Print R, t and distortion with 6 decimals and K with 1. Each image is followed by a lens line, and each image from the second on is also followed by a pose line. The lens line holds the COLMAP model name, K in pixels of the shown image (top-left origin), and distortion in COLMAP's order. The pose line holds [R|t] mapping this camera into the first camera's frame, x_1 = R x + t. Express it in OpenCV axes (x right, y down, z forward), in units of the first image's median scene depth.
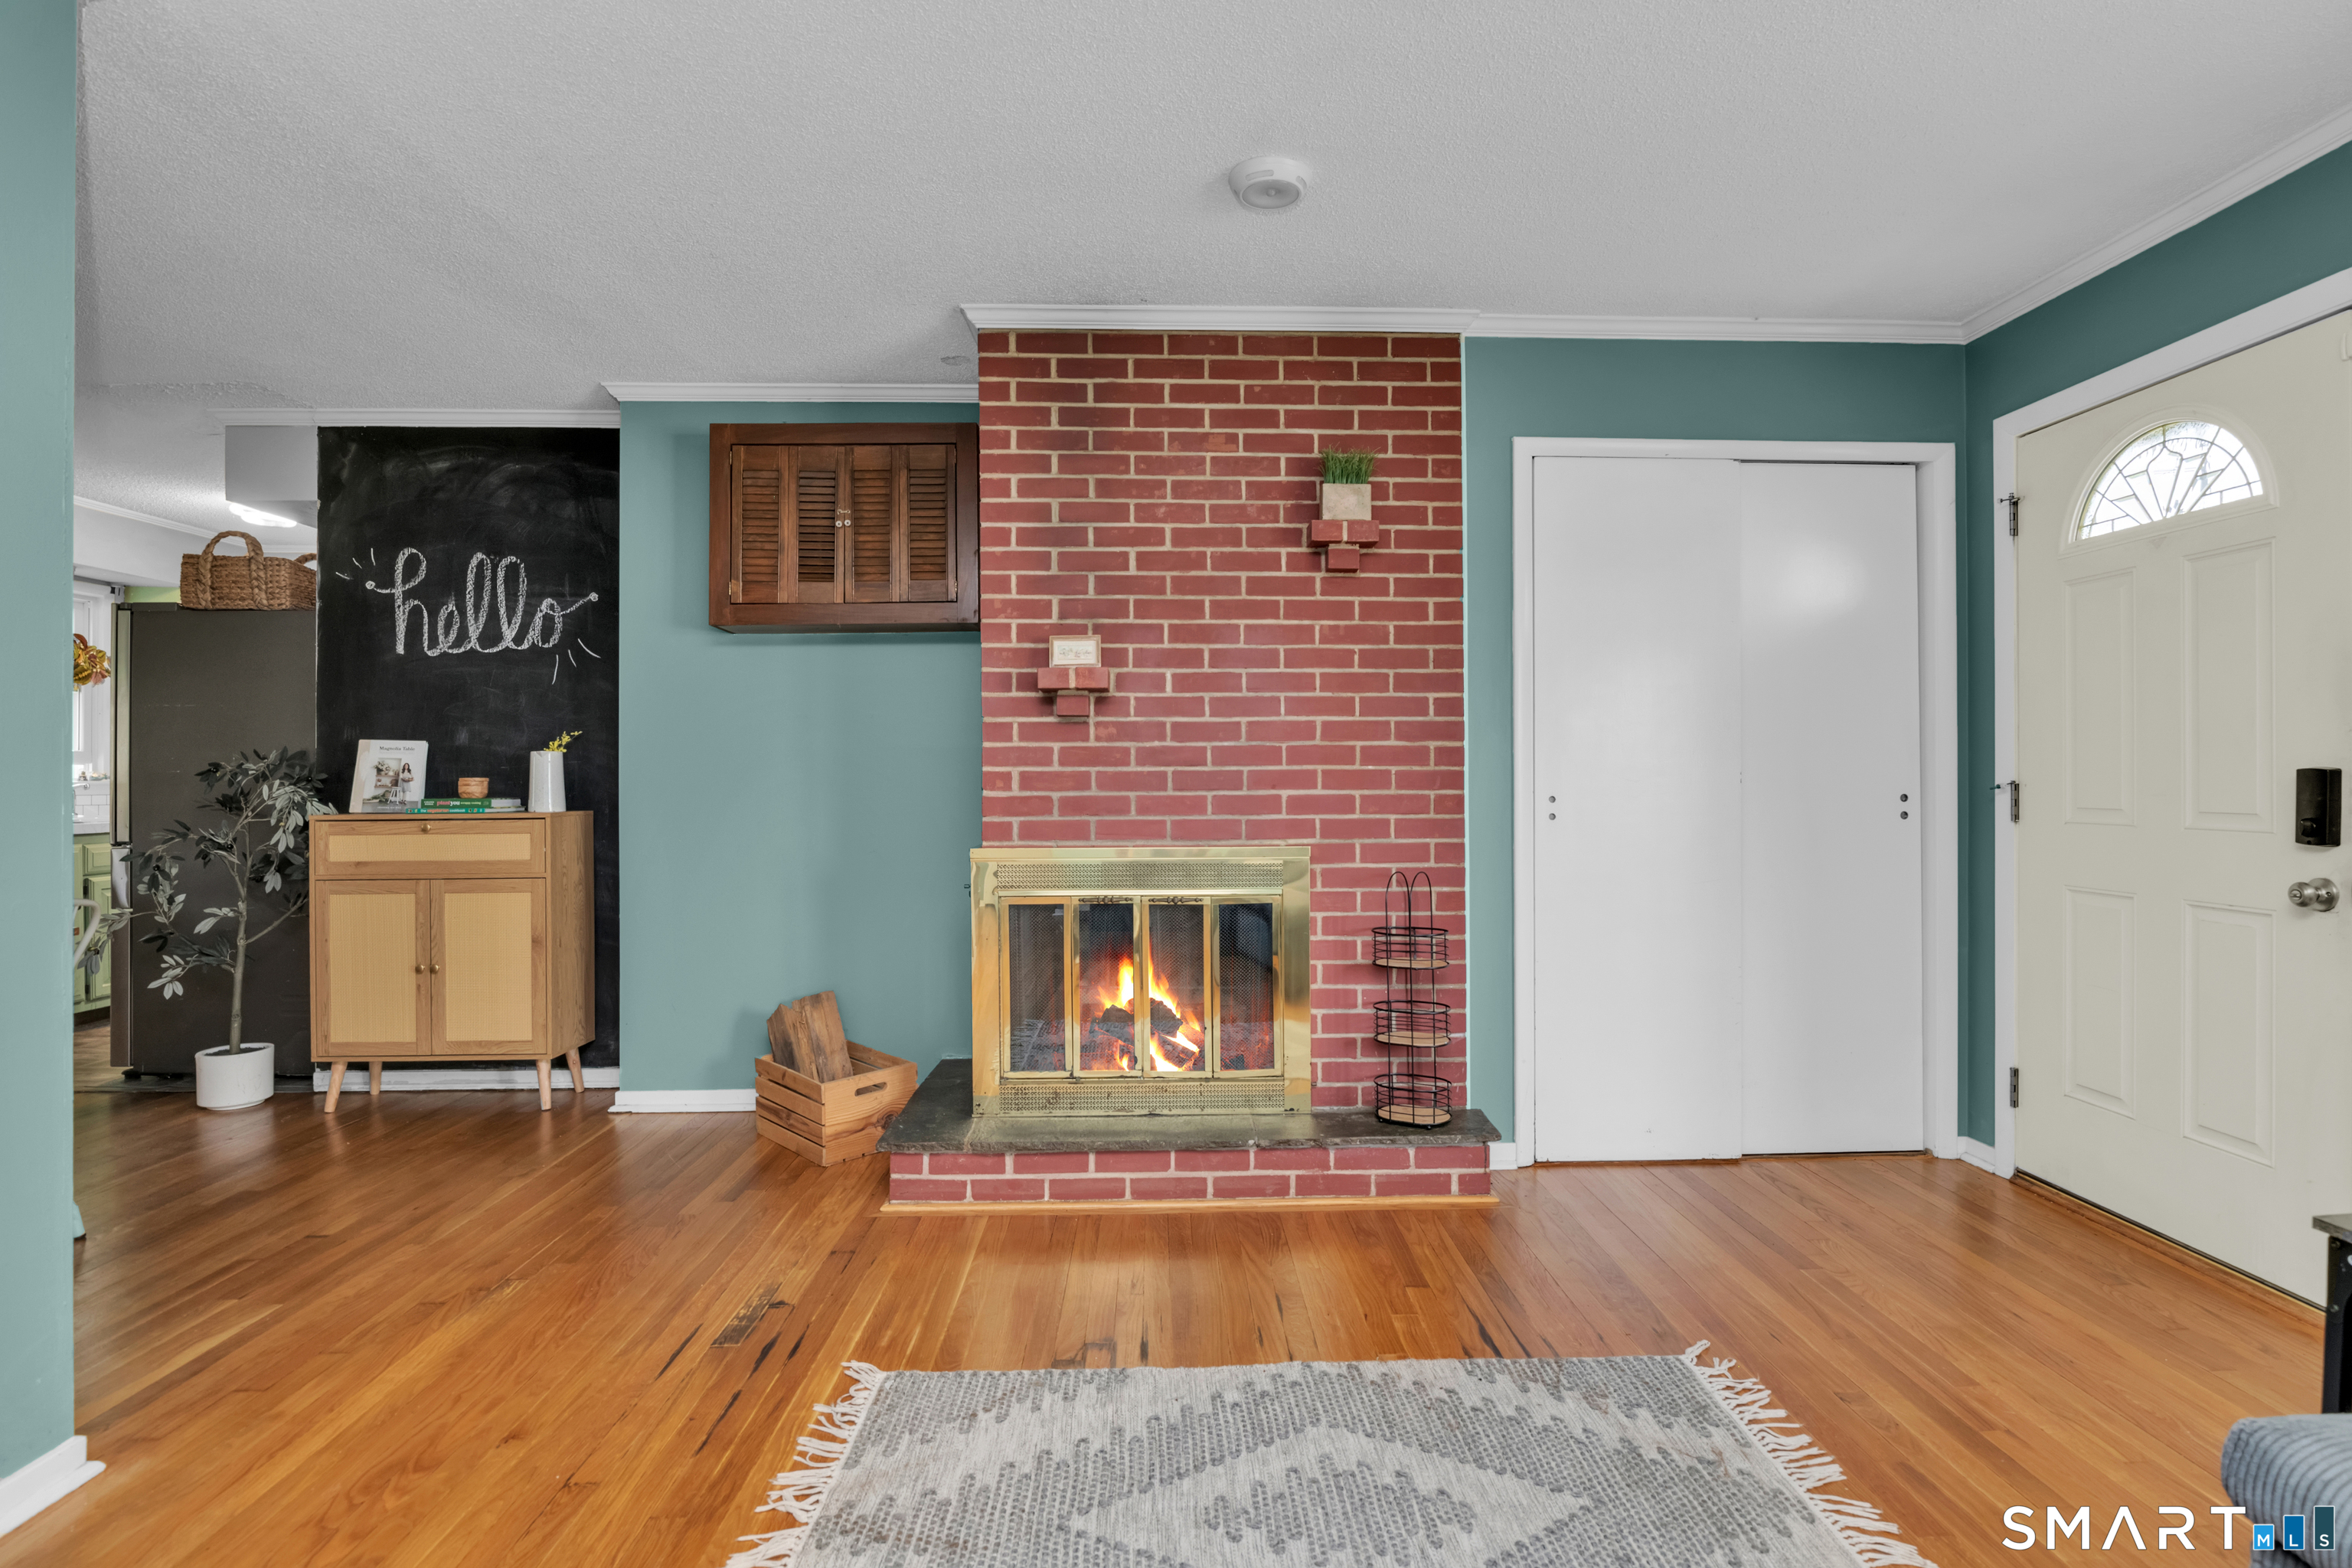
lens RADIAL K [[1172.2, 0, 1194.2], [0, 1172.2, 770.0], [0, 0, 1]] dist [-0.014448, -0.001360]
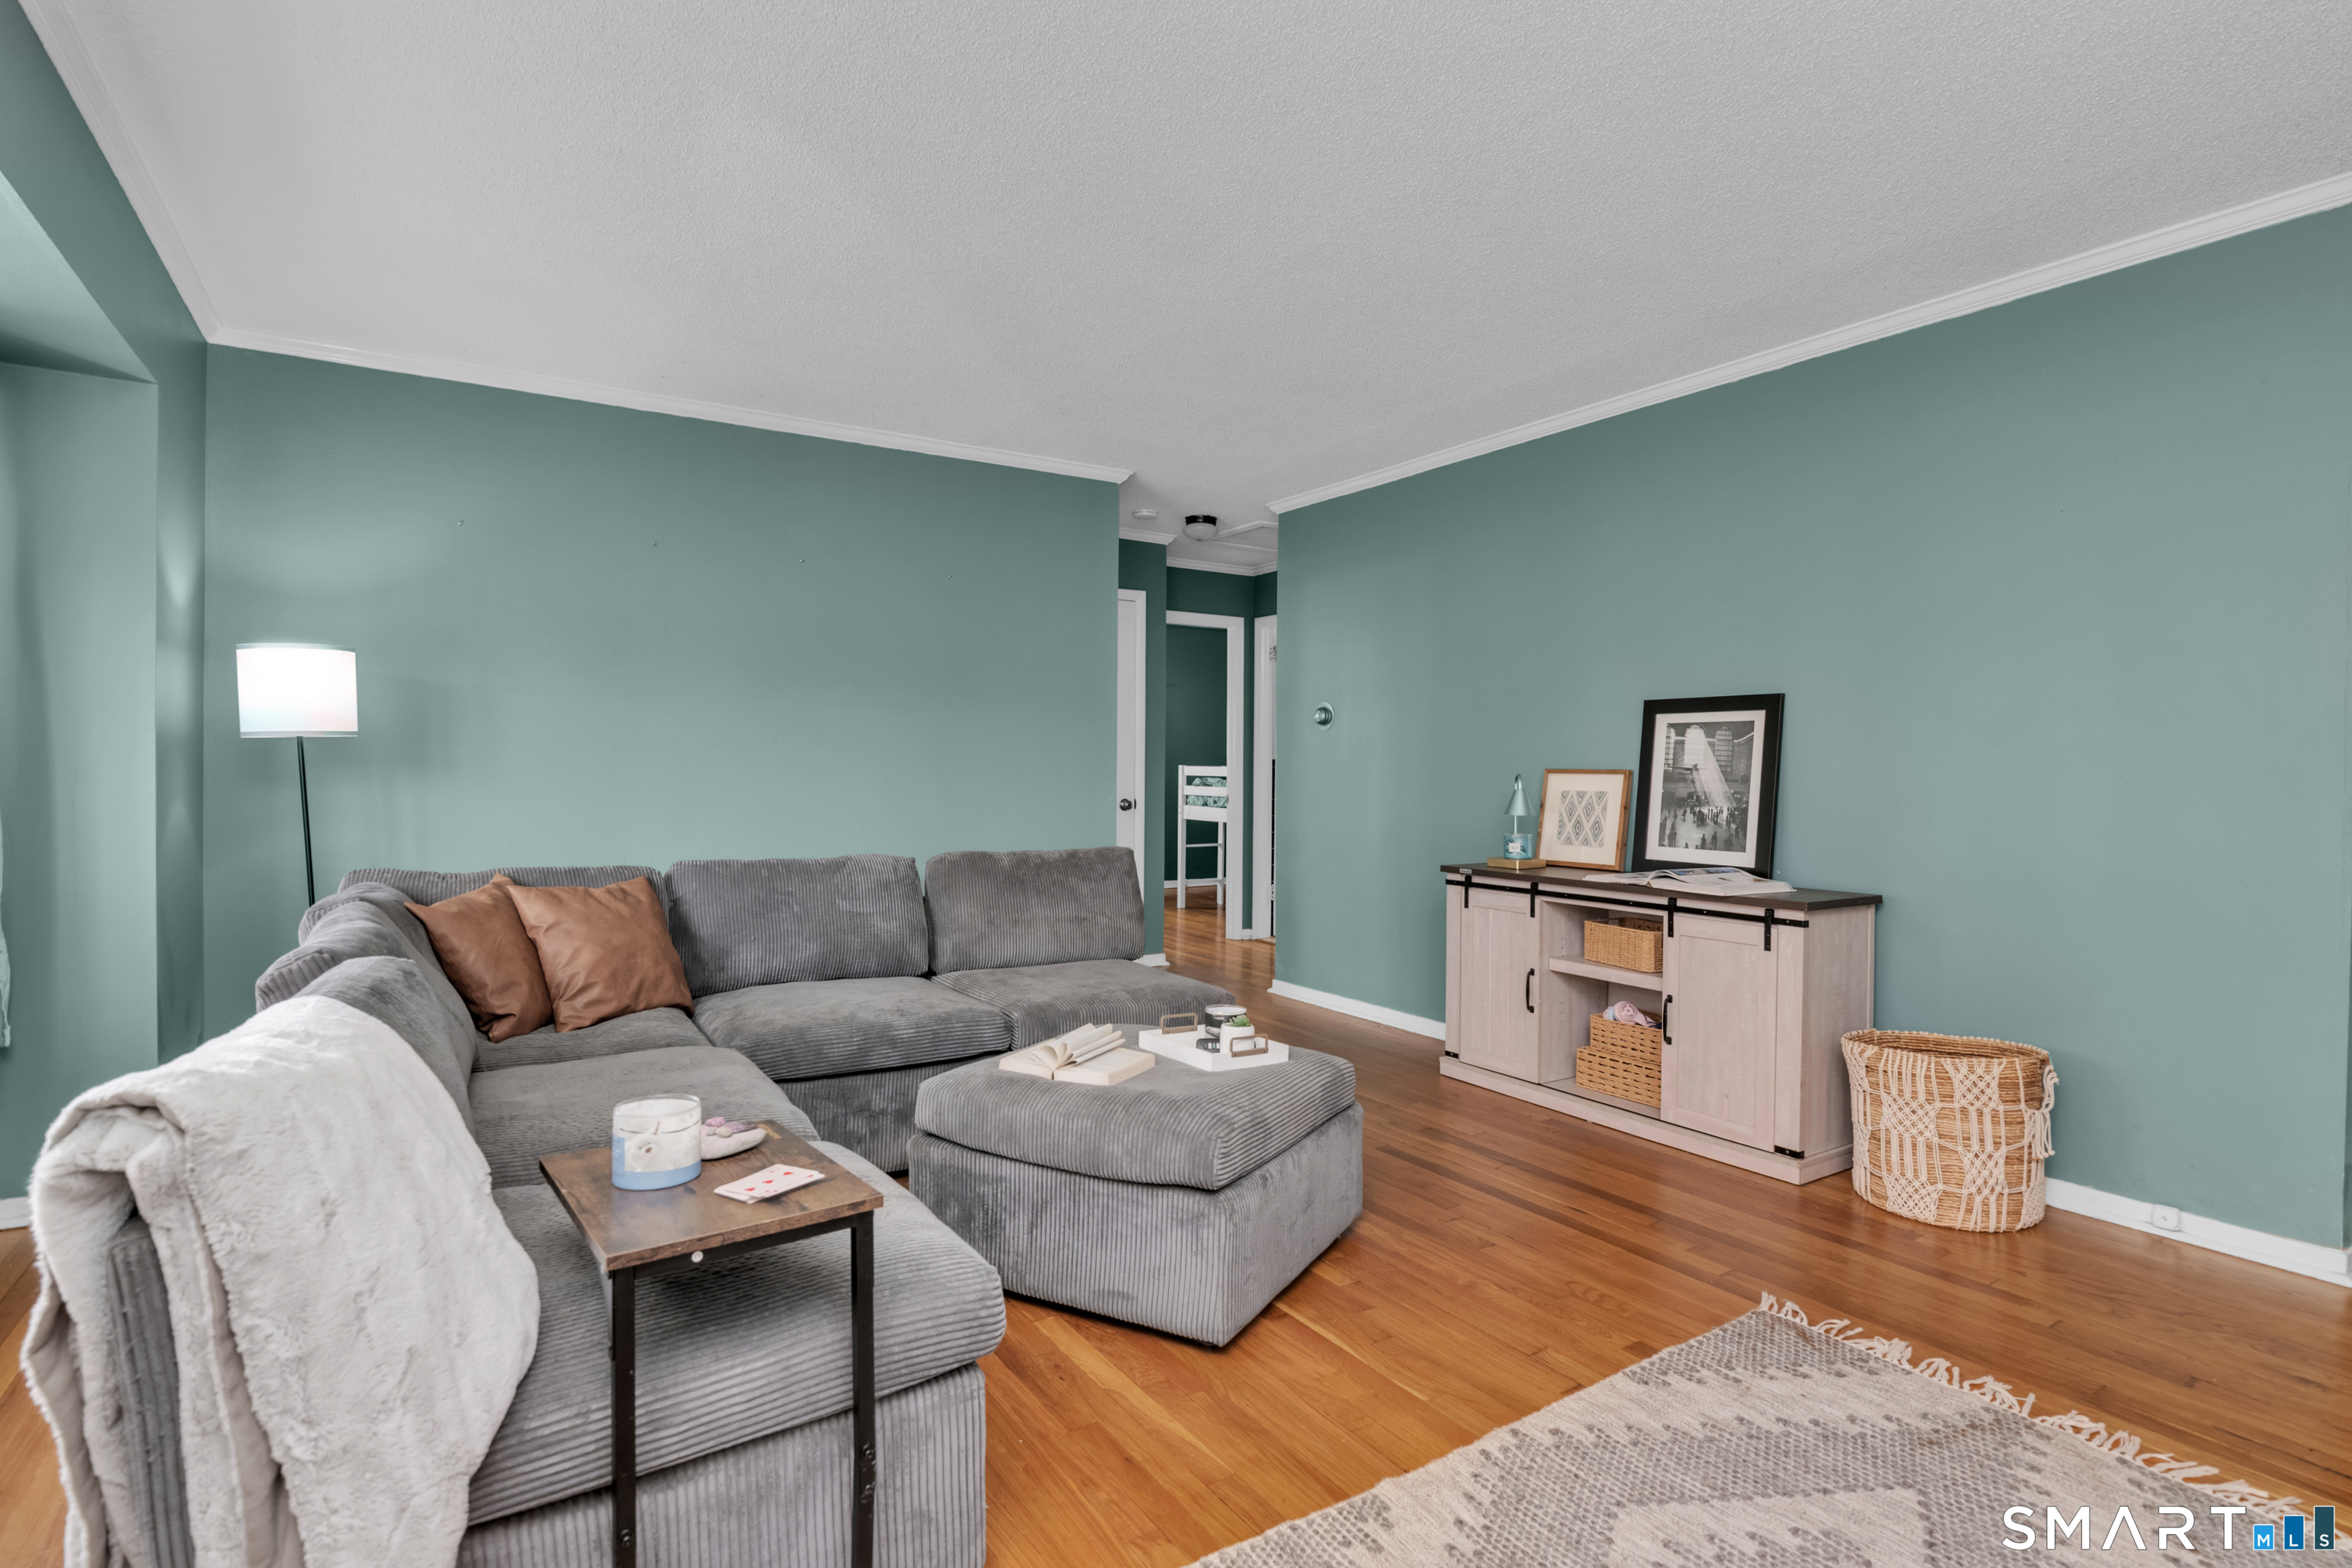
lens RADIAL K [[1172.2, 0, 1194.2], [0, 1172.2, 770.0], [0, 0, 1]] dist [-0.014448, -0.001360]
pose [[-0.860302, -0.004594, -0.509764, 0.509856], [-0.004232, 0.999989, -0.001869, 0.006524], [0.509767, 0.000549, -0.860312, 0.824464]]
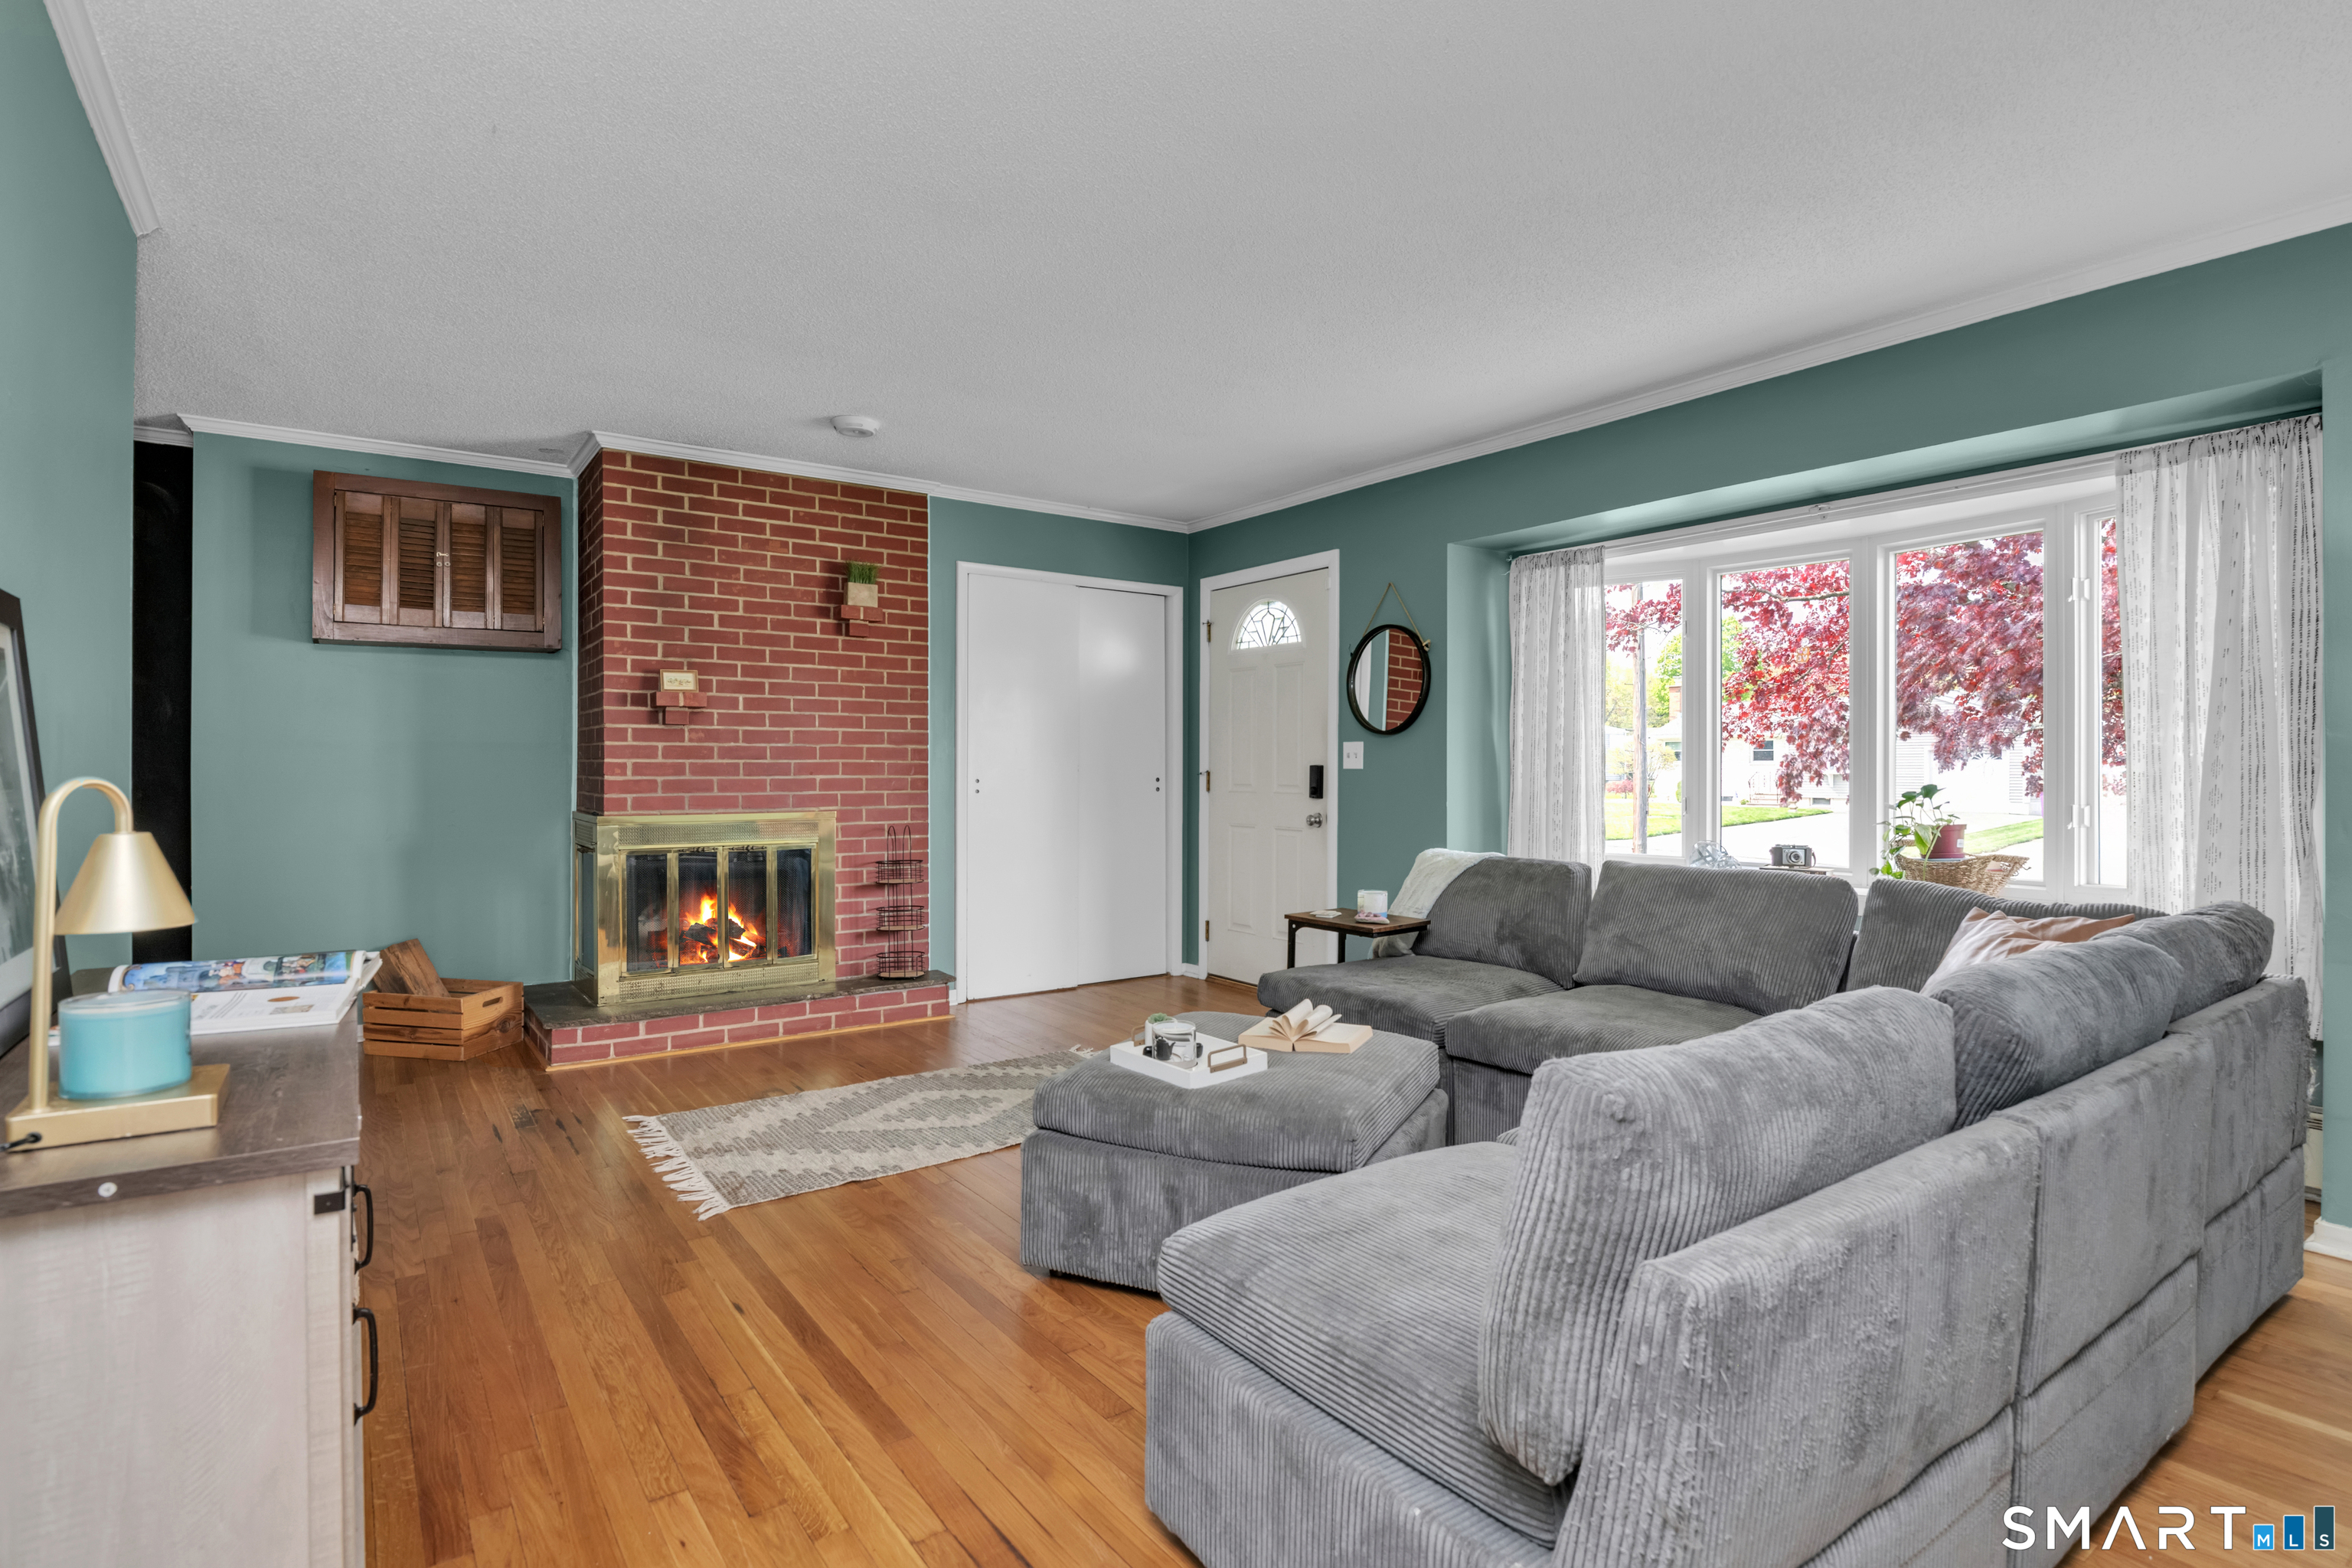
lens RADIAL K [[1172.2, 0, 1194.2], [0, 1172.2, 770.0], [0, 0, 1]] dist [-0.014448, -0.001360]
pose [[0.828978, 0.002624, 0.559275, -0.374854], [-0.006602, 0.999965, 0.005093, -0.001070], [-0.559242, -0.007914, 0.828966, -0.559734]]
